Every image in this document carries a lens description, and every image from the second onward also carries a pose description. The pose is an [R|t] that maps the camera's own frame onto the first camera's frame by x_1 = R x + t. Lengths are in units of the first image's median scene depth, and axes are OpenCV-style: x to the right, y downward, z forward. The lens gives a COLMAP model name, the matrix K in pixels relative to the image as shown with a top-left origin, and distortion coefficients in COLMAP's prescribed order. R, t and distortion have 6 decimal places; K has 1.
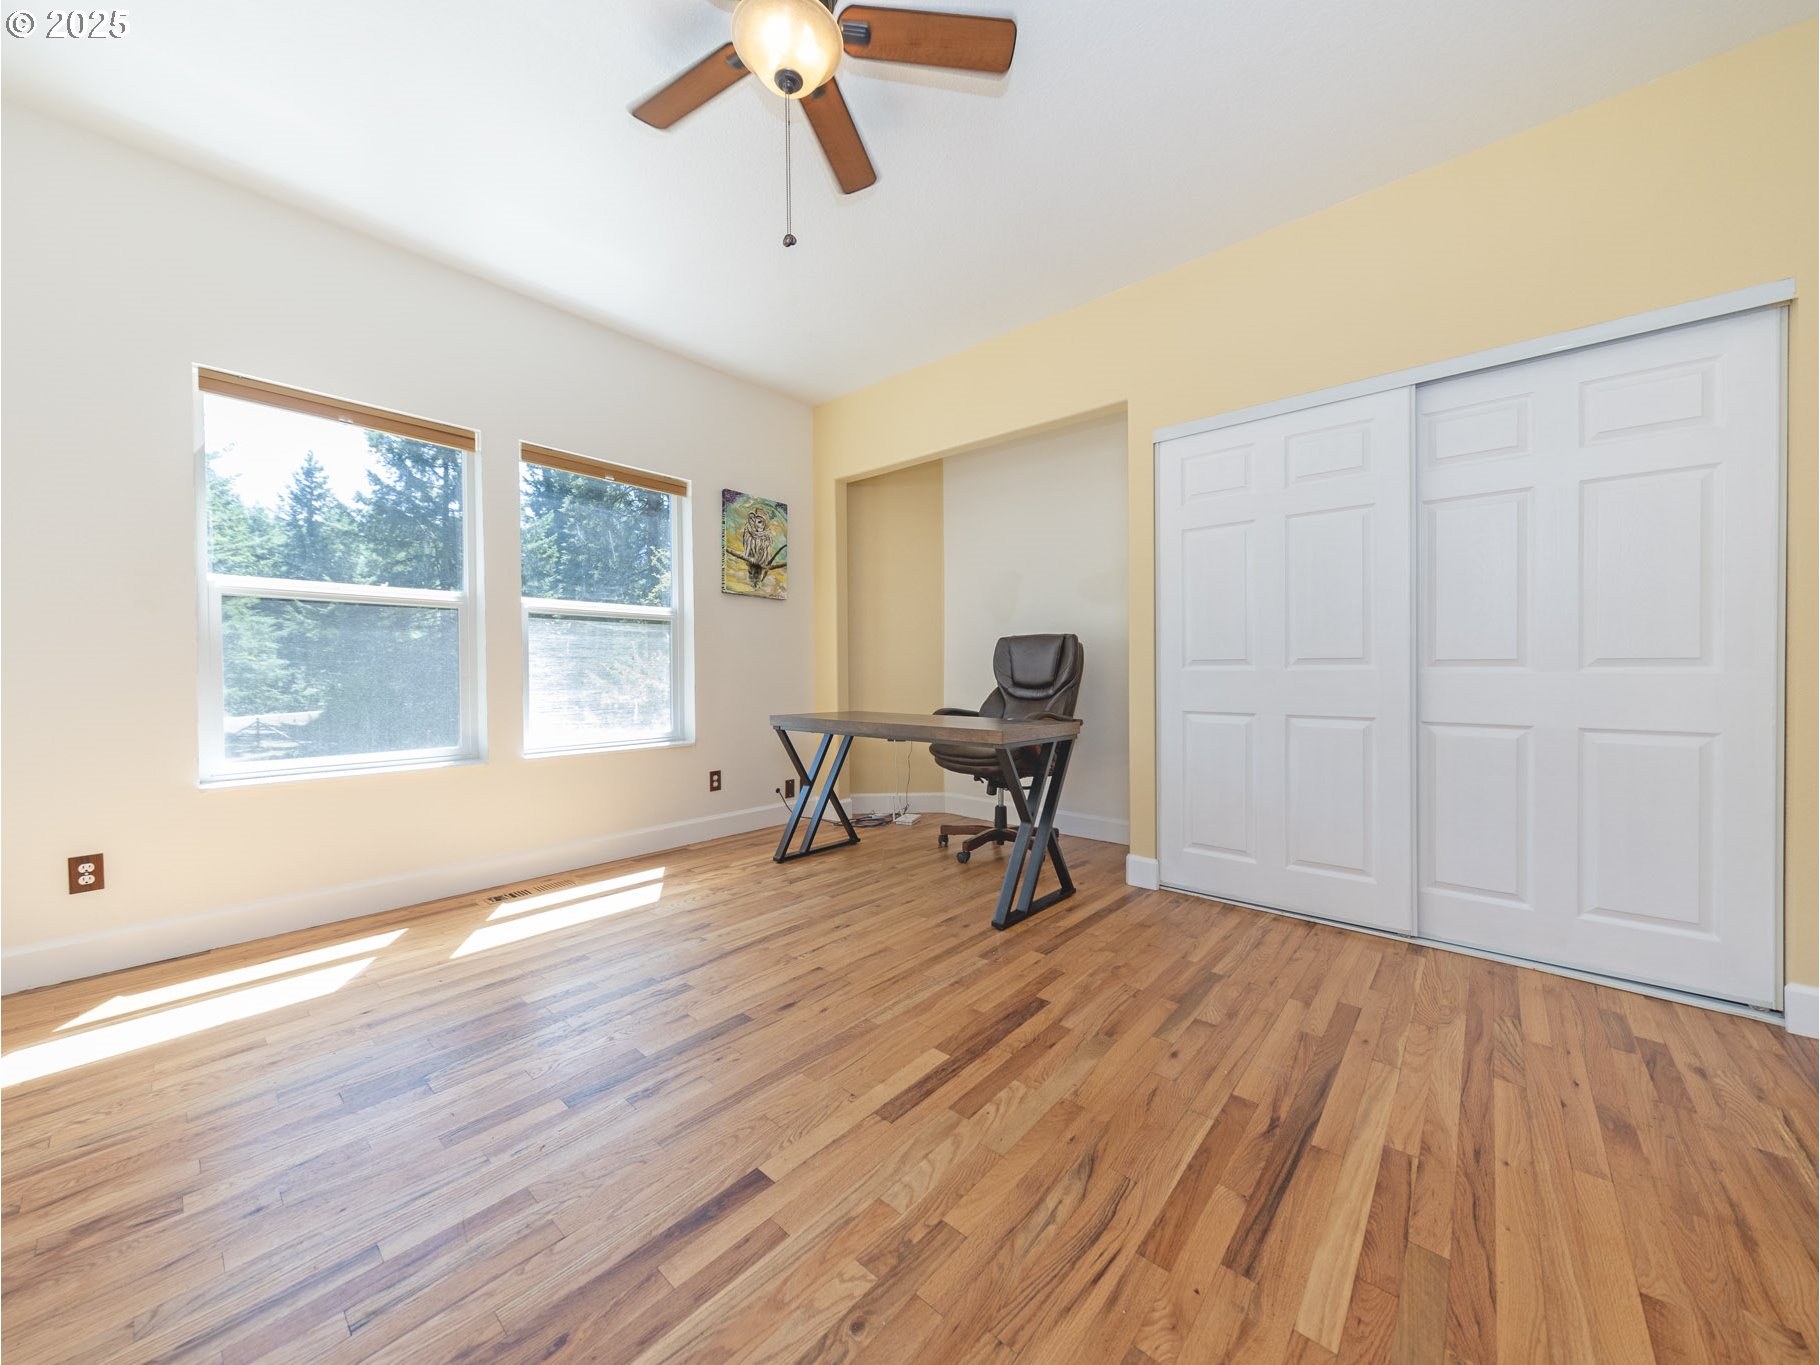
lens RADIAL K [[664.0, 0, 917.4], [0, 664.0, 679.6], [0, 0, 1]] dist [0.005353, -0.000802]
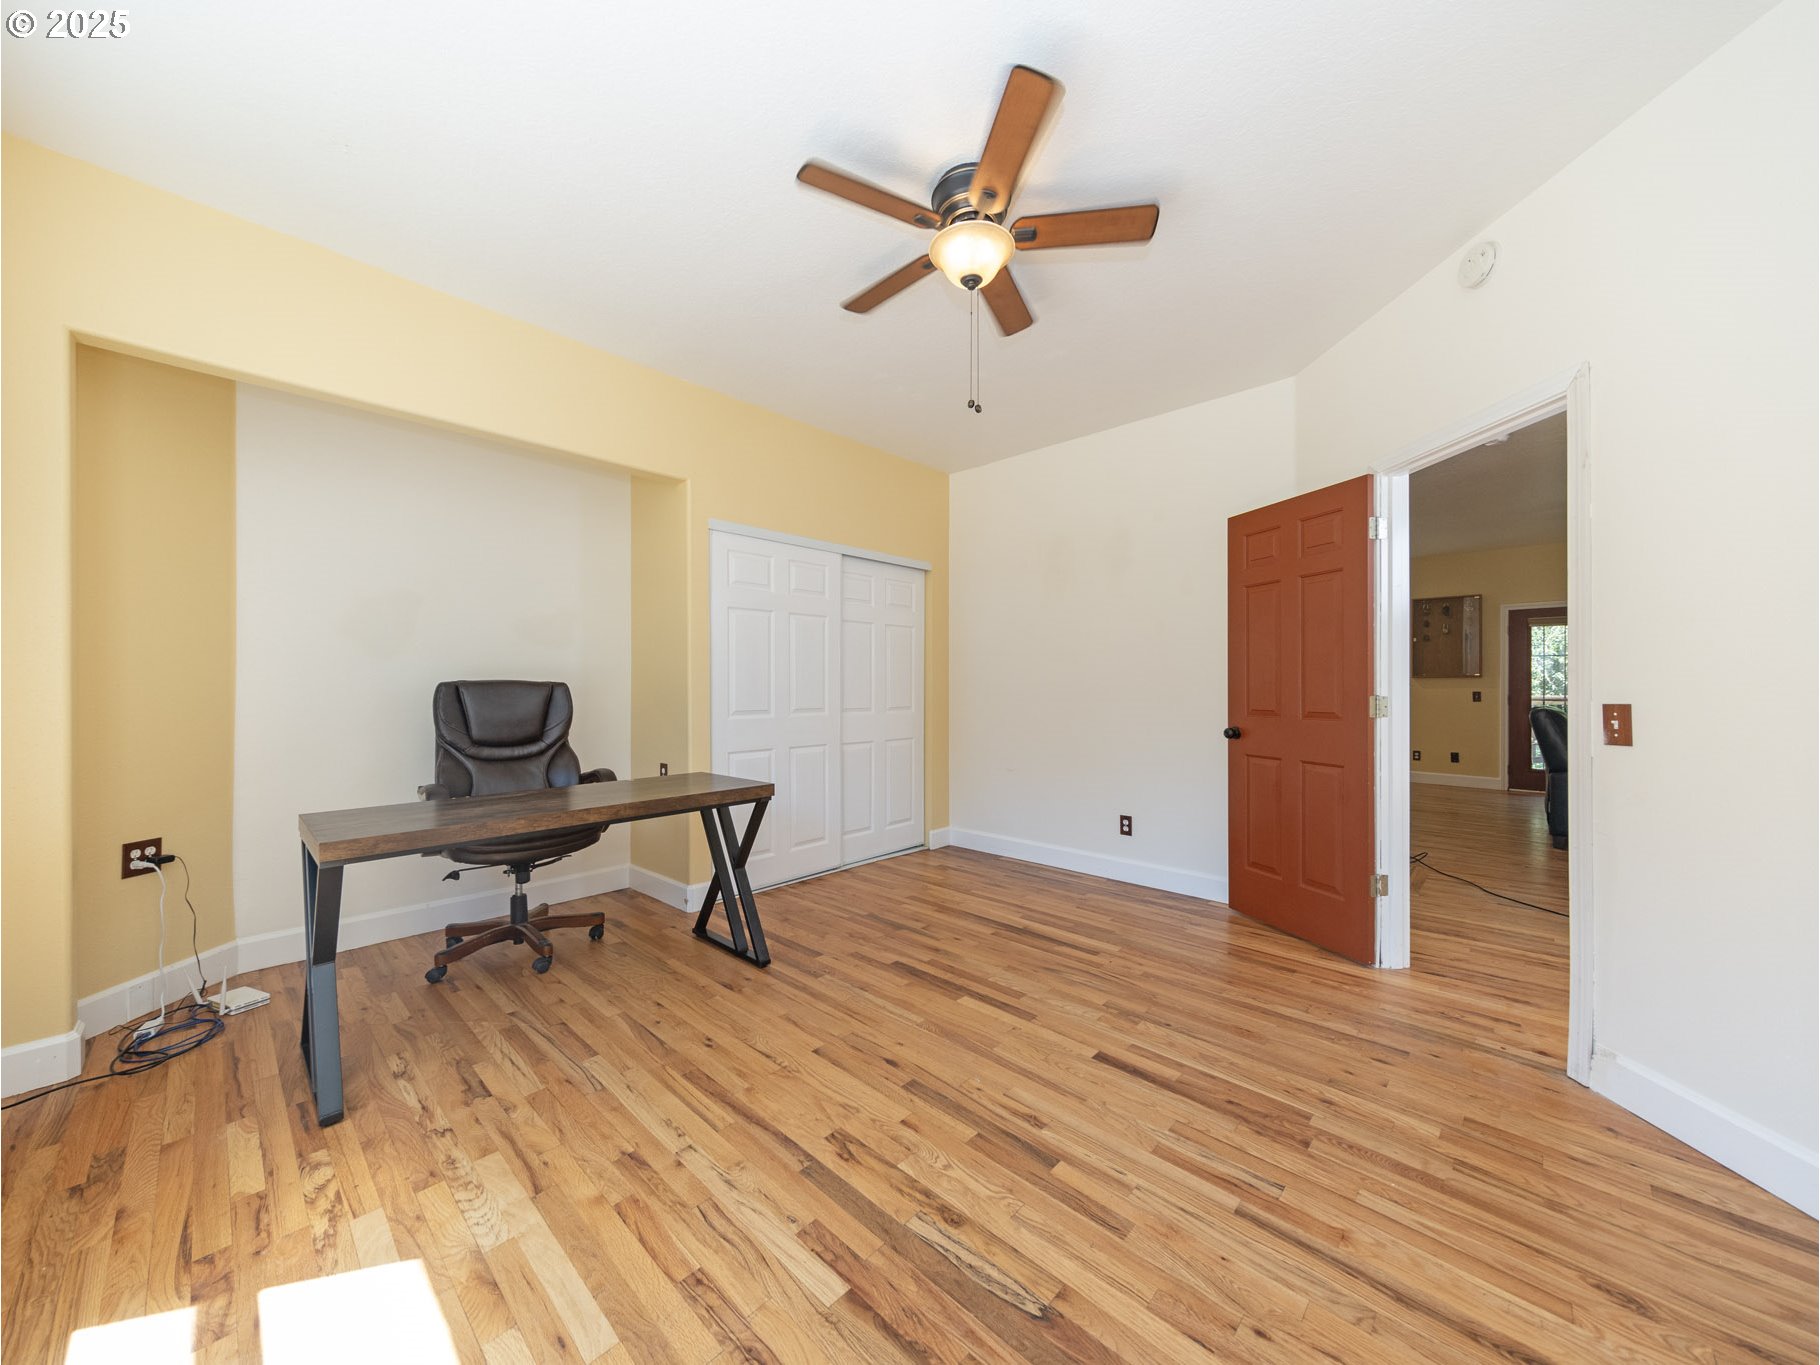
lens RADIAL K [[664.0, 0, 914.4], [0, 664.0, 683.8], [0, 0, 1]] dist [0.005353, -0.000802]
pose [[0.042794, 0.005877, 0.999067, -1.248160], [0.013910, 0.999882, -0.006478, -0.101928], [-0.998987, 0.014174, 0.042708, 0.907742]]
